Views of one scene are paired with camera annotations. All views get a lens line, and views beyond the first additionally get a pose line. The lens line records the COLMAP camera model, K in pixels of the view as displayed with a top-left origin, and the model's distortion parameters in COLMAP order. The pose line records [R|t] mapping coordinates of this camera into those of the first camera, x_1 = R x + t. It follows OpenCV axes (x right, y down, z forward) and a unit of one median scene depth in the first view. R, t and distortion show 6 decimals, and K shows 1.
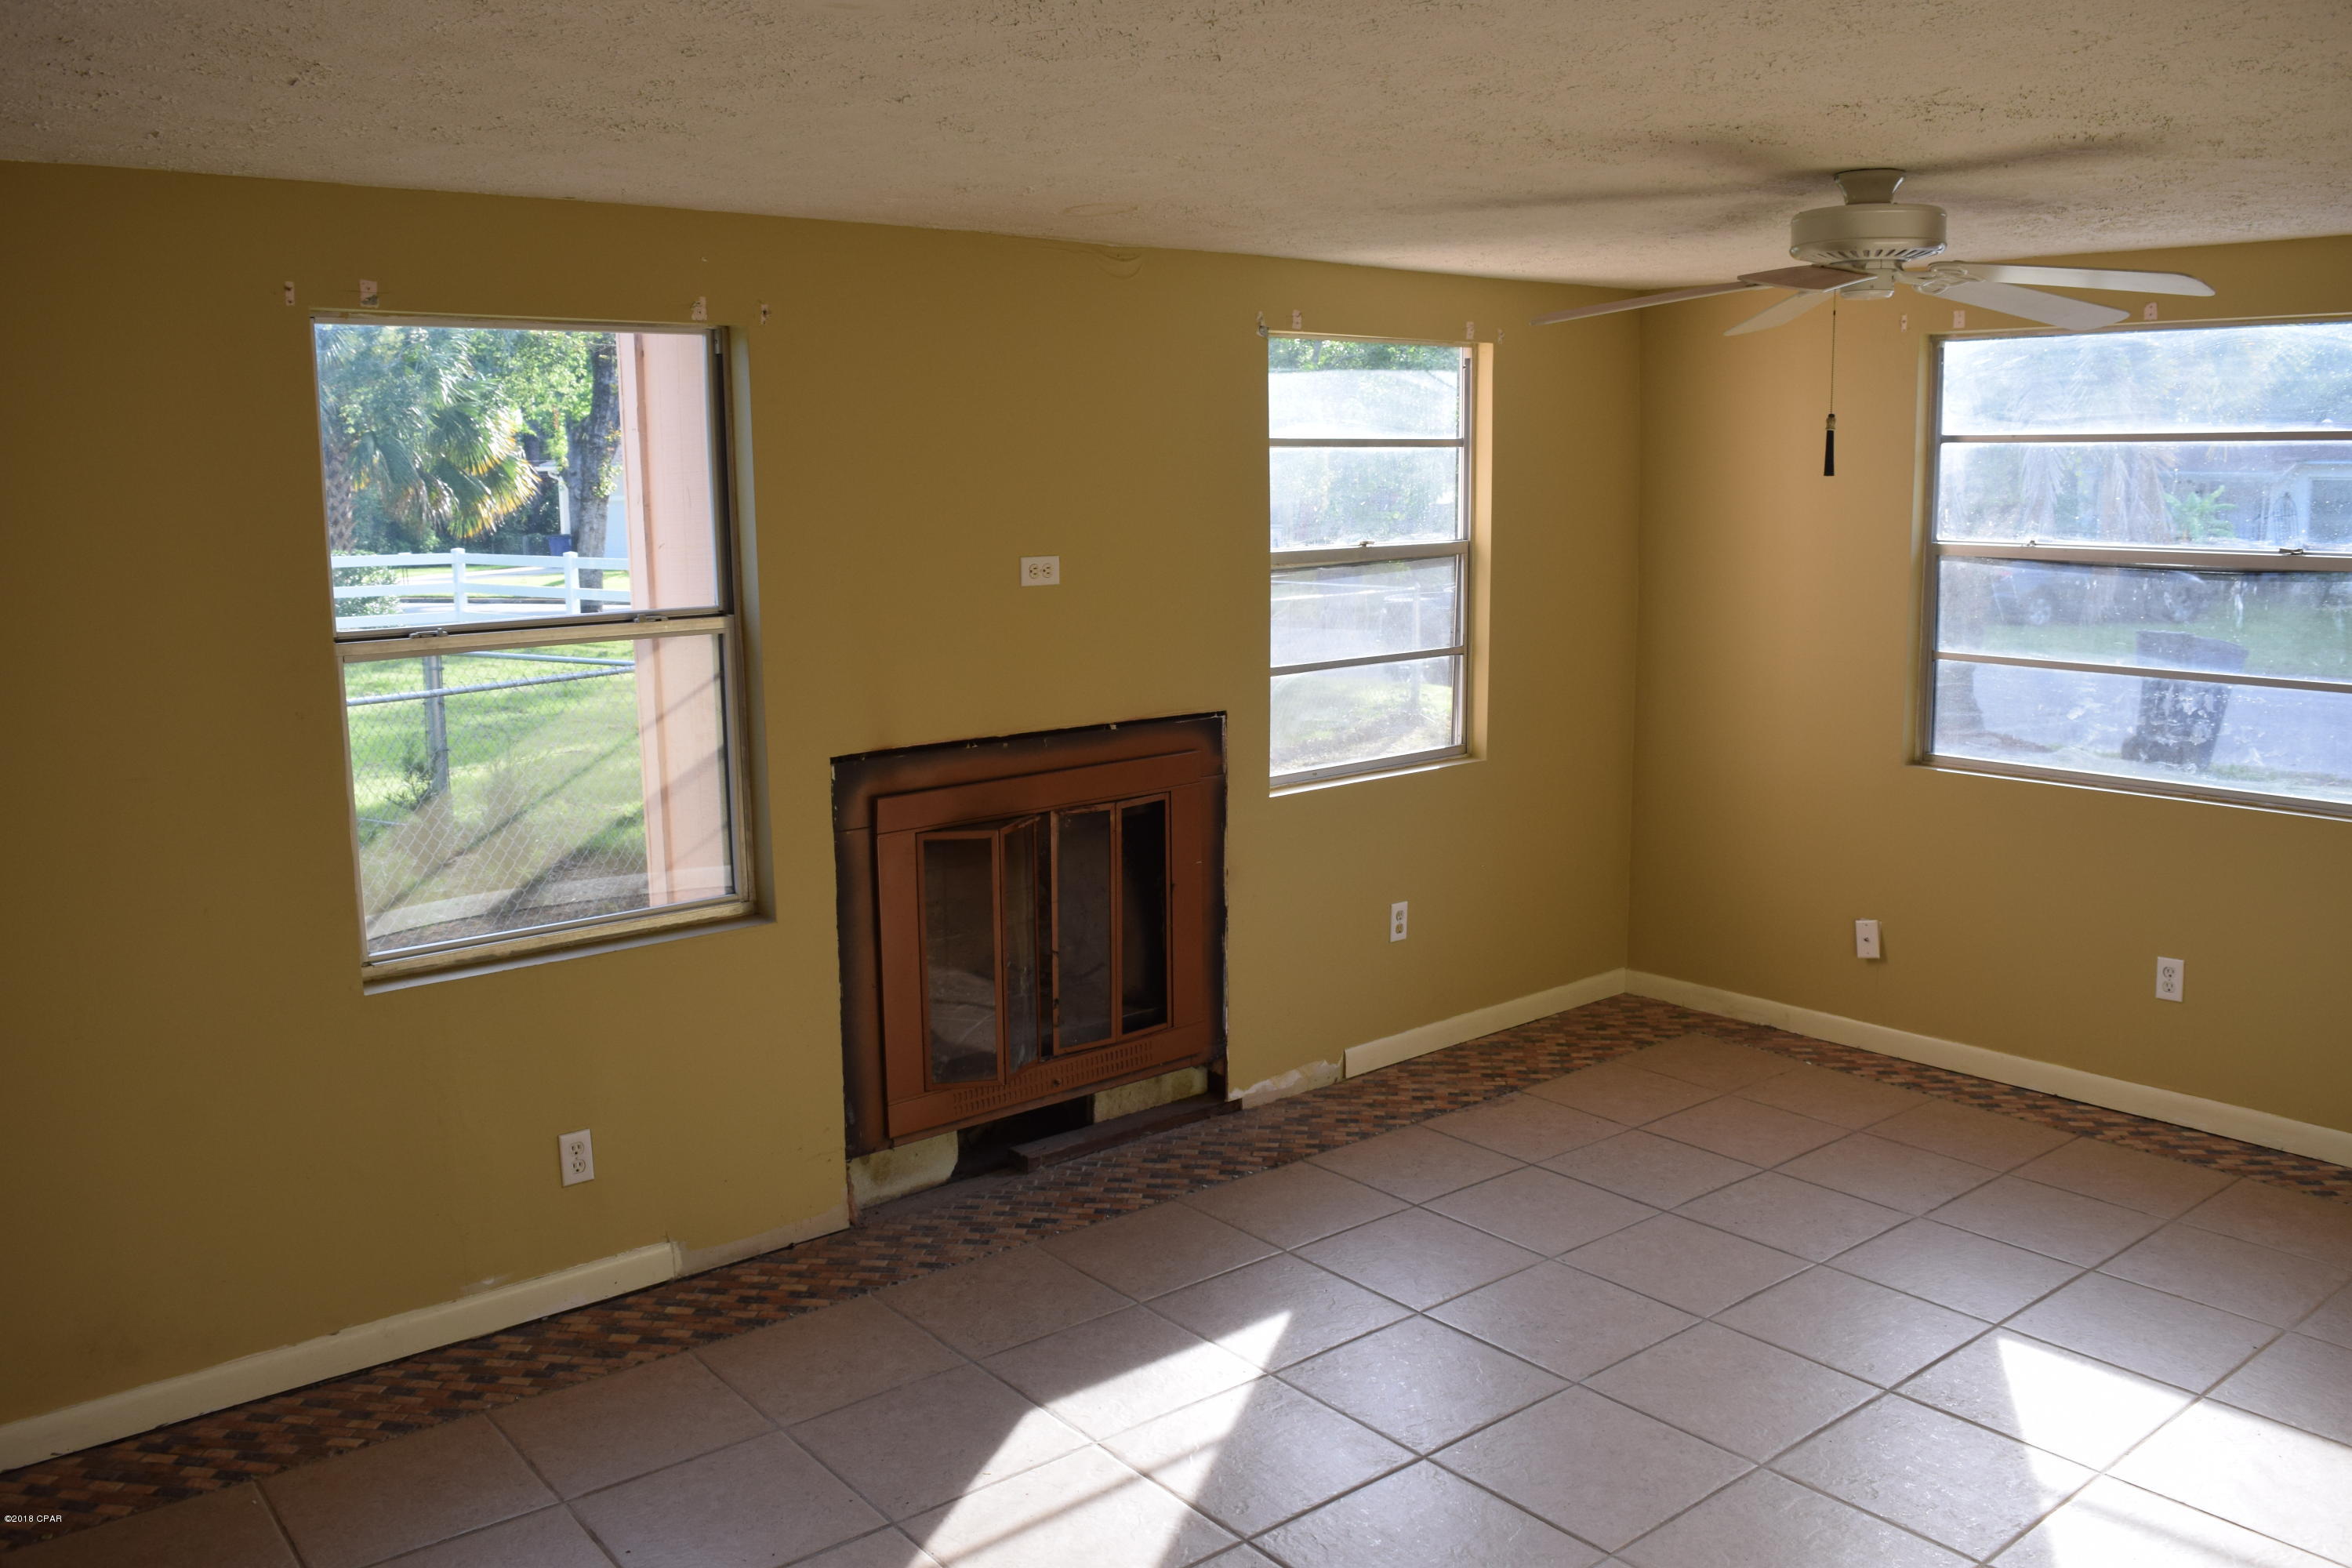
lens RADIAL K [[1880.0, 0, 1168.7], [0, 1880.0, 779.7], [0, 0, 1]] dist [-0.098258, 0.026385]
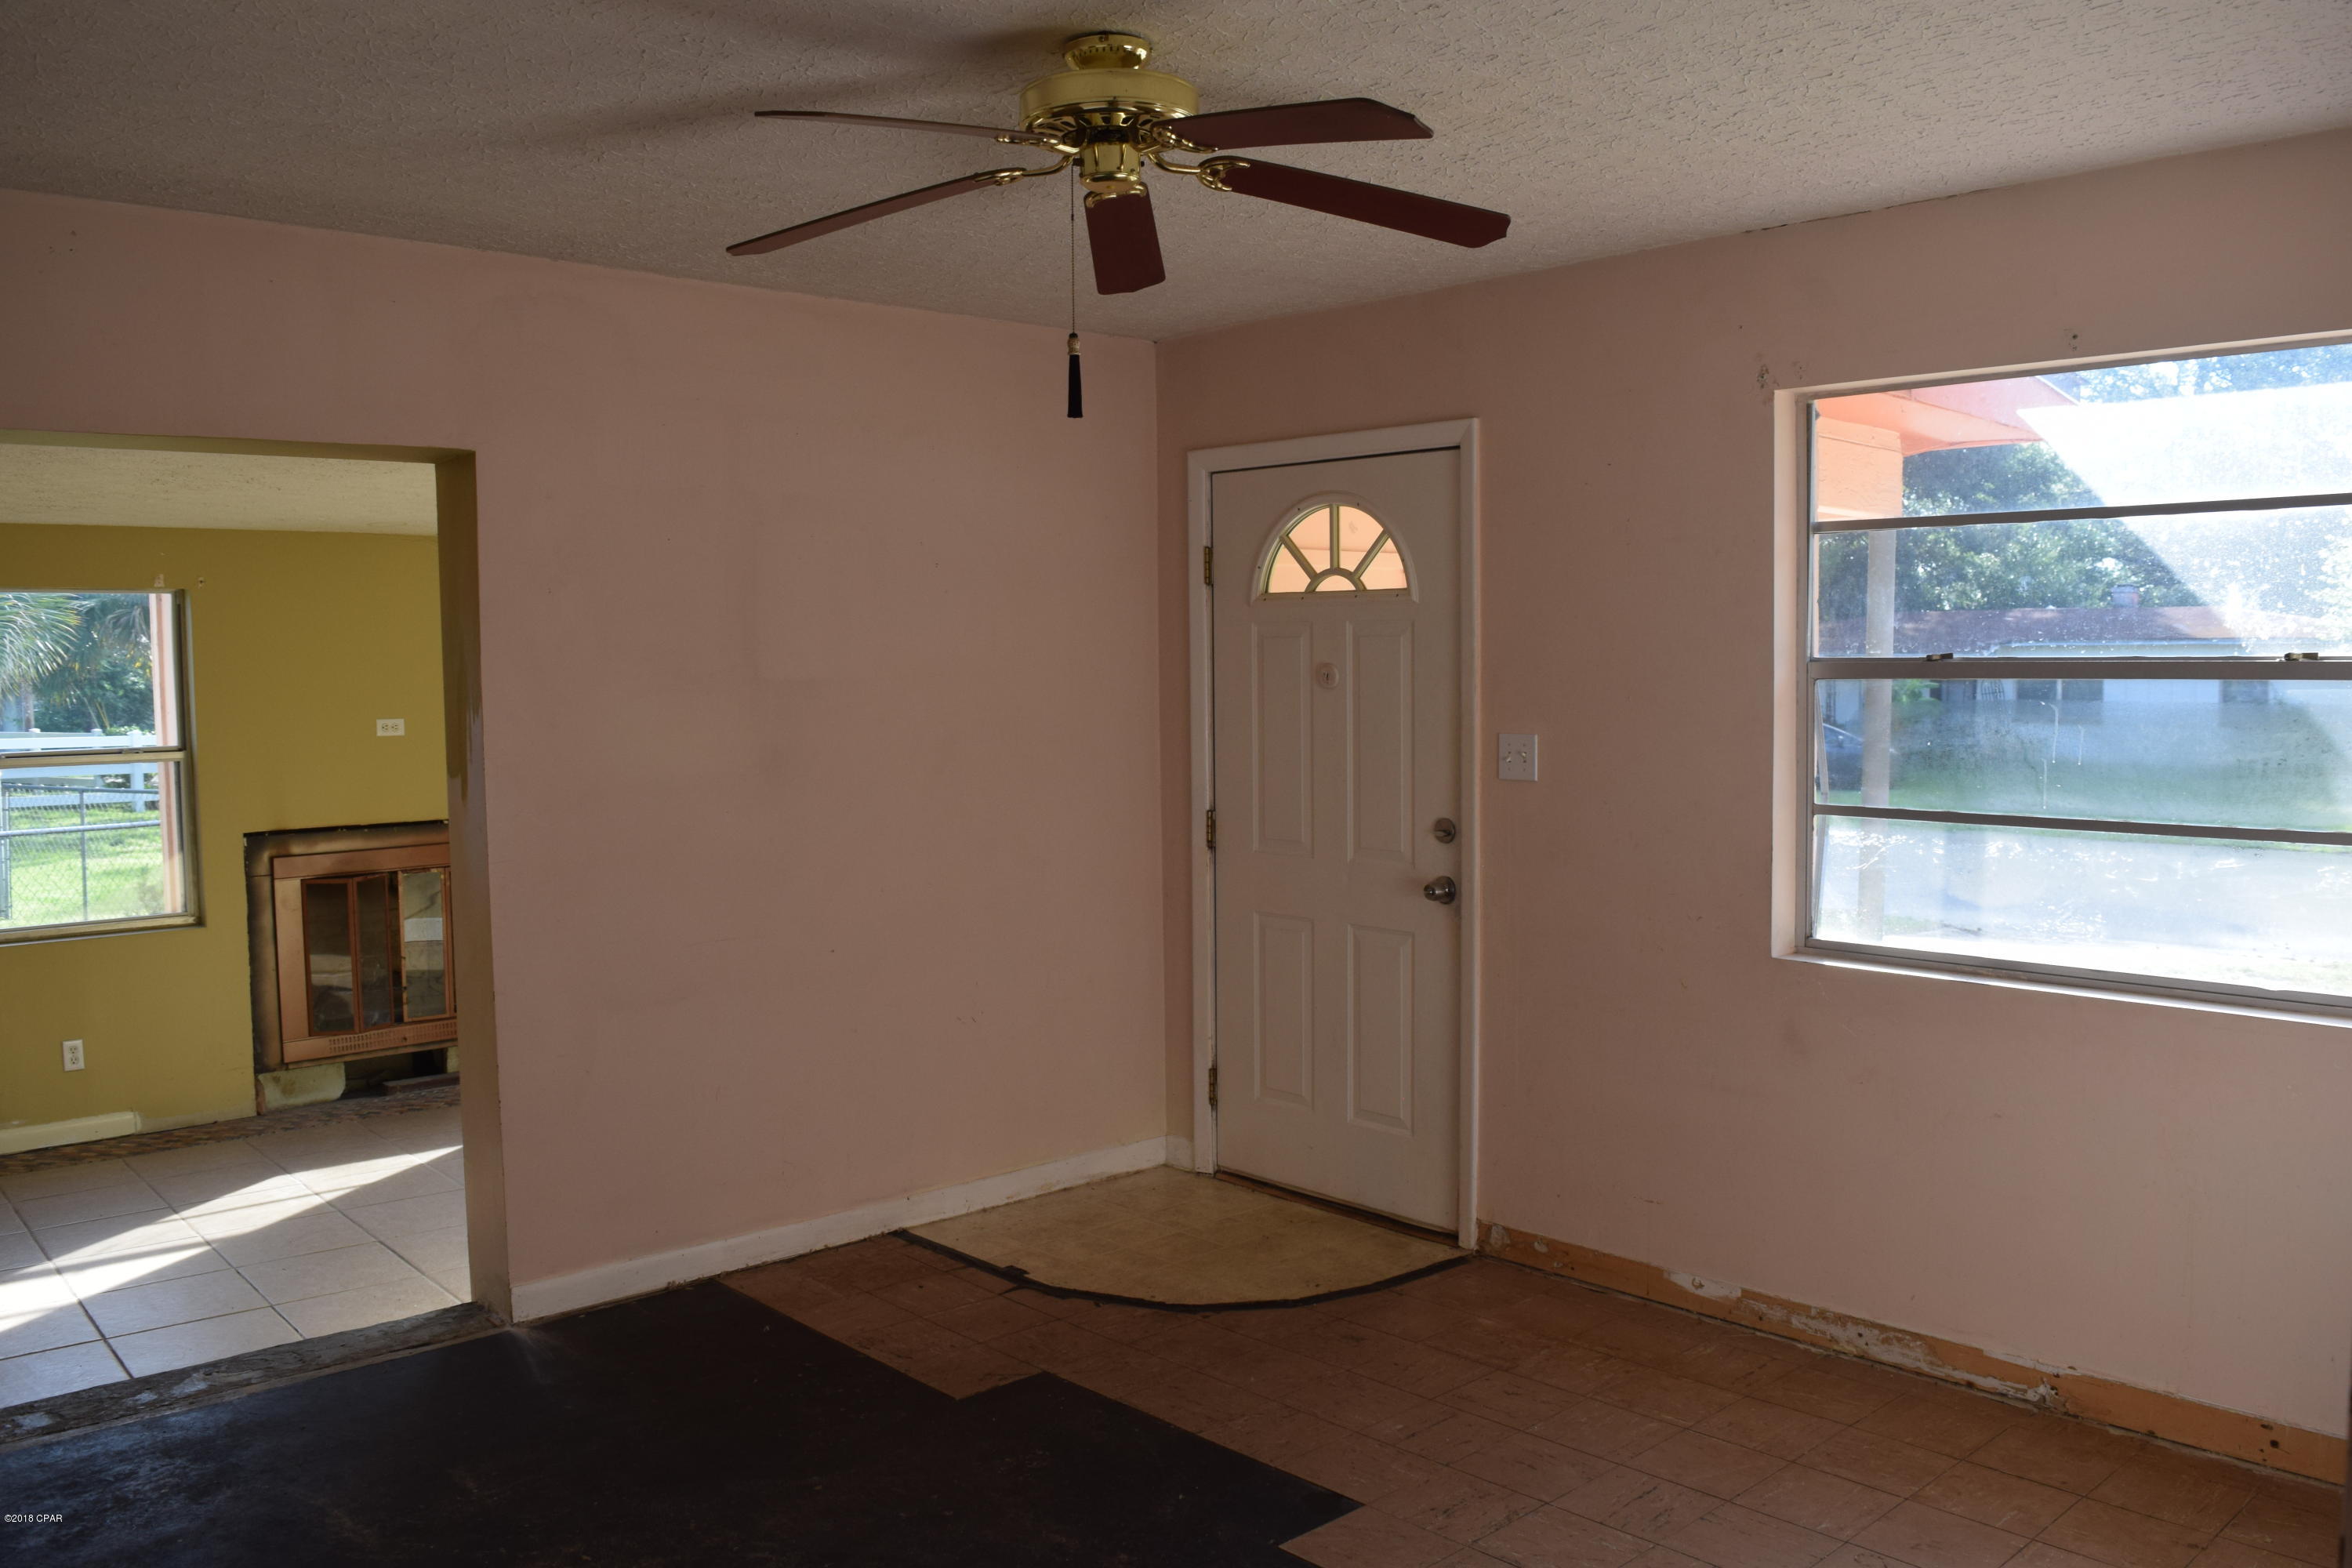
lens RADIAL K [[1880.0, 0, 1188.9], [0, 1880.0, 773.9], [0, 0, 1]] dist [-0.098258, 0.026385]
pose [[0.999412, -0.002110, 0.034235, 0.595609], [0.005646, 0.994612, -0.103509, 0.107247], [-0.033832, 0.103642, 0.994039, -0.677829]]
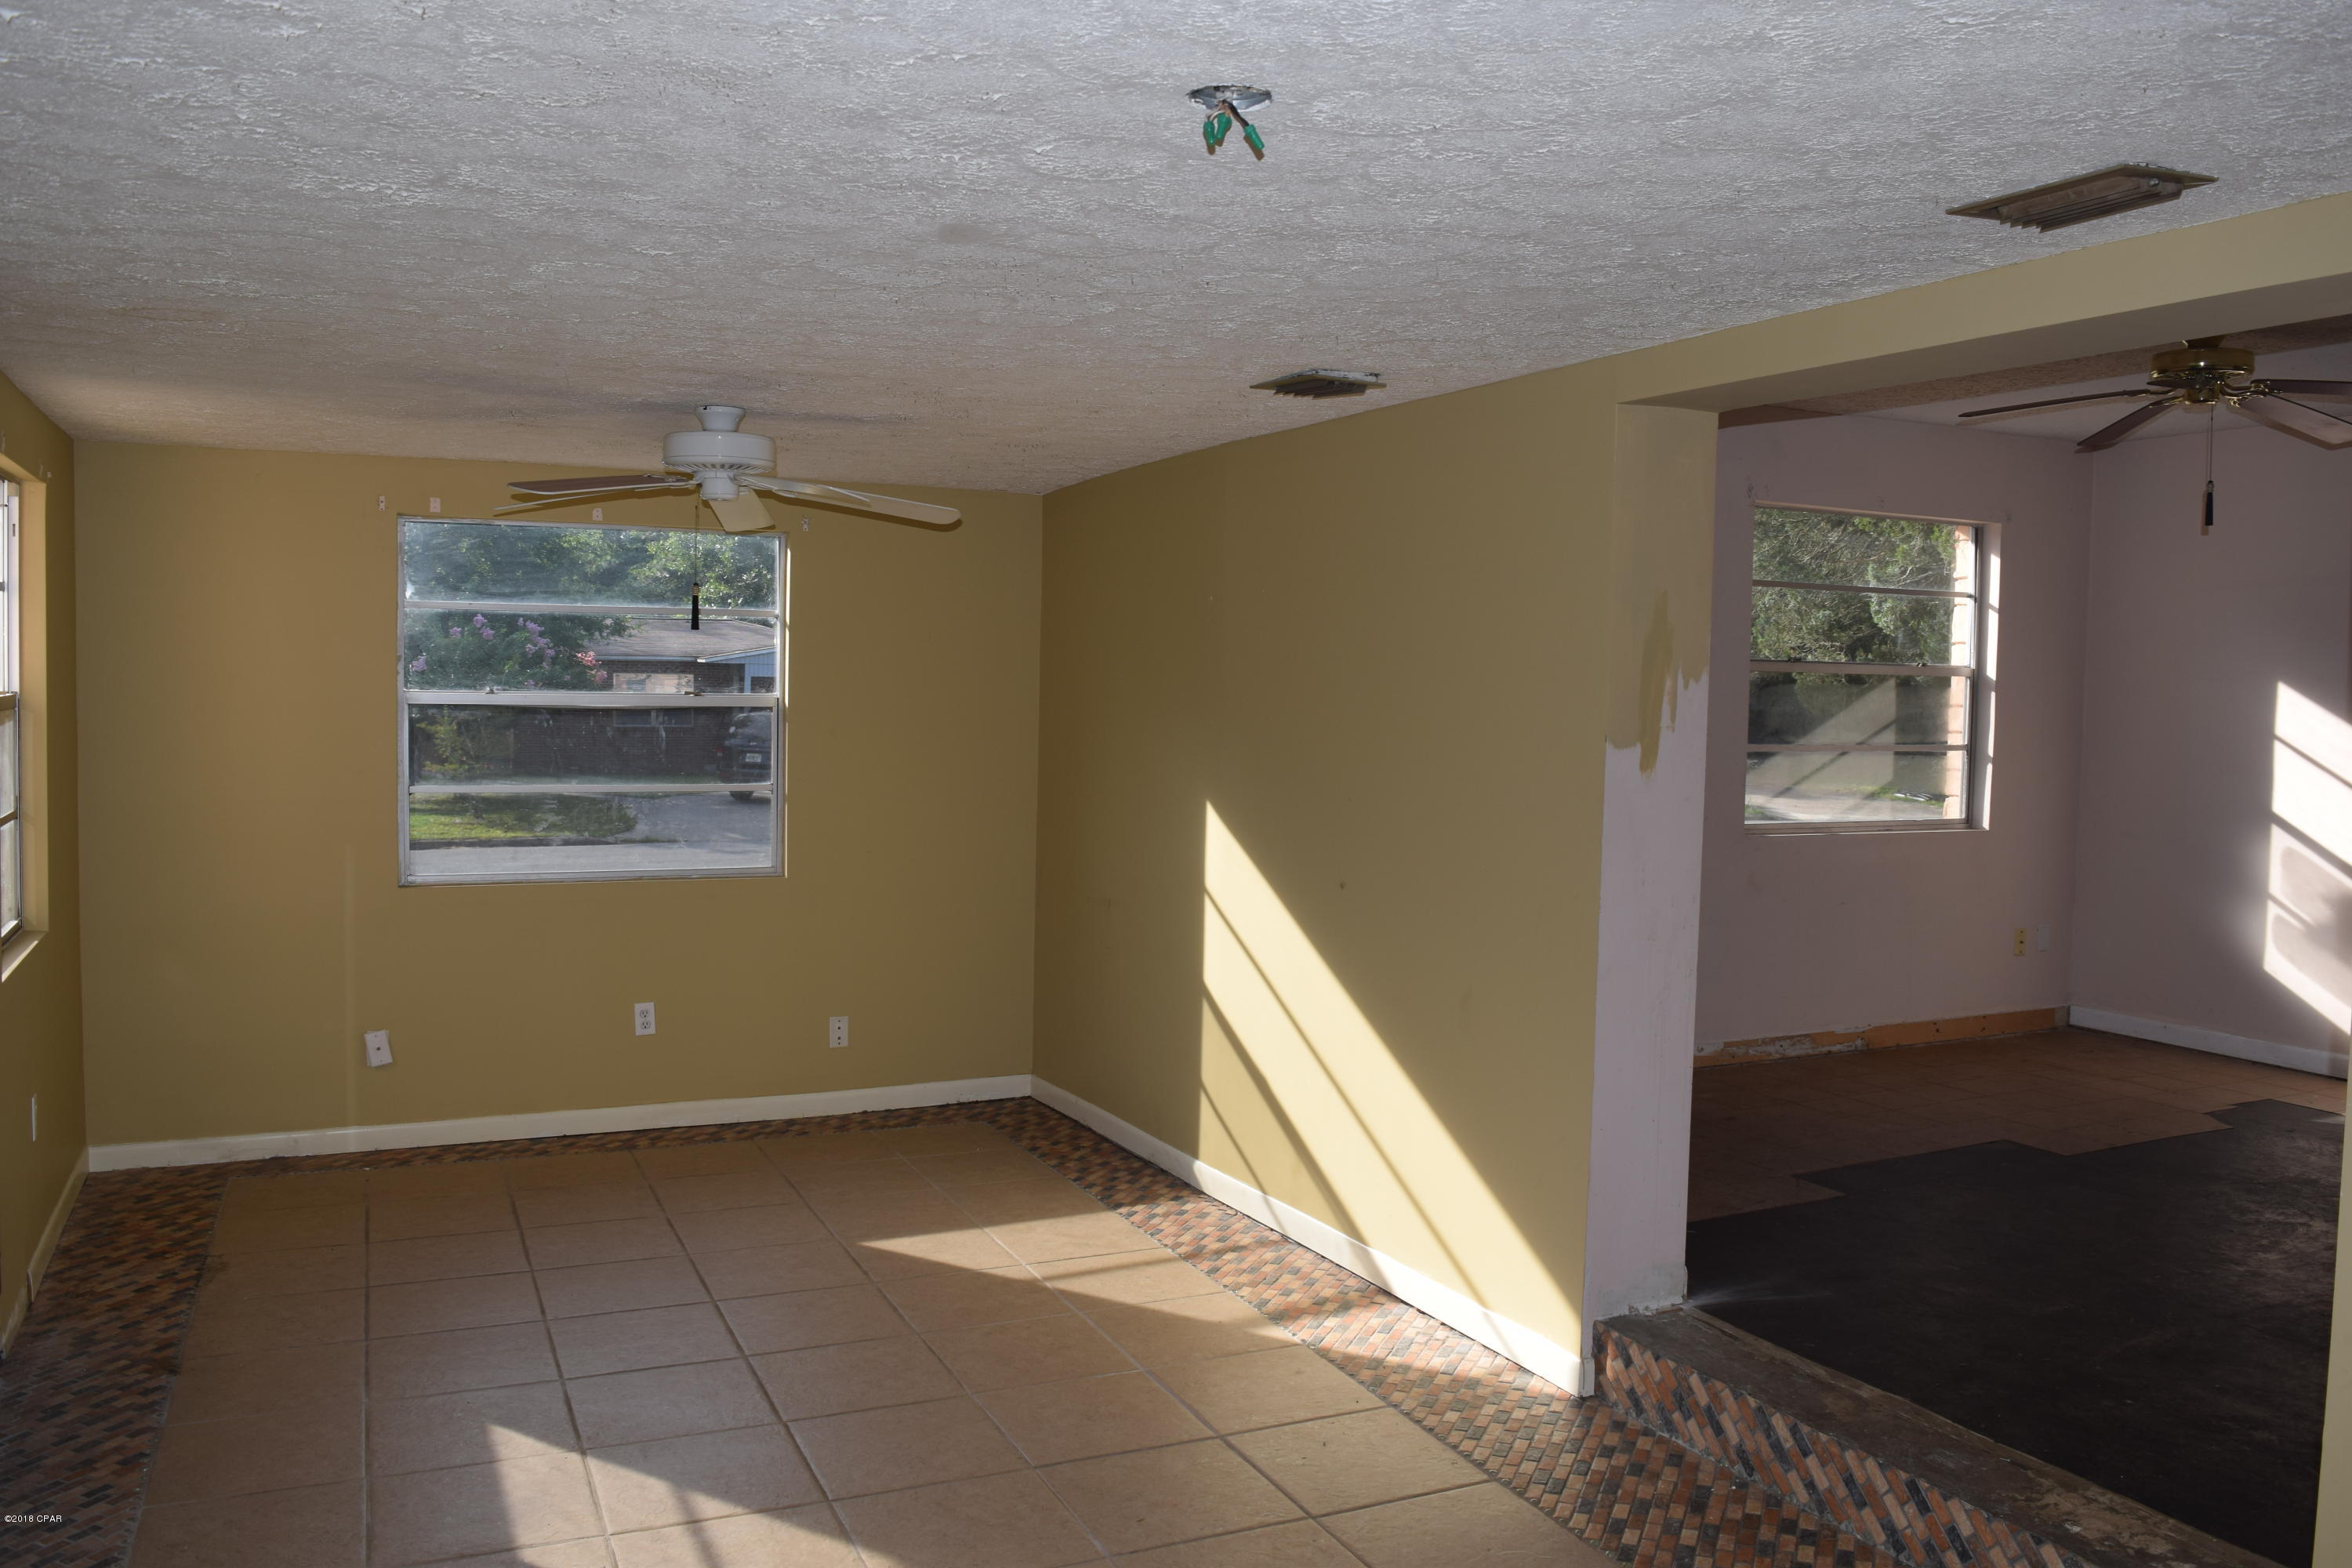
lens RADIAL K [[1880.0, 0, 1181.6], [0, 1880.0, 790.5], [0, 0, 1]] dist [-0.098258, 0.026385]
pose [[0.249844, -0.042823, 0.967339, -0.696004], [0.139763, 0.990155, 0.007735, -0.010434], [-0.958146, 0.133265, 0.253369, 0.292631]]
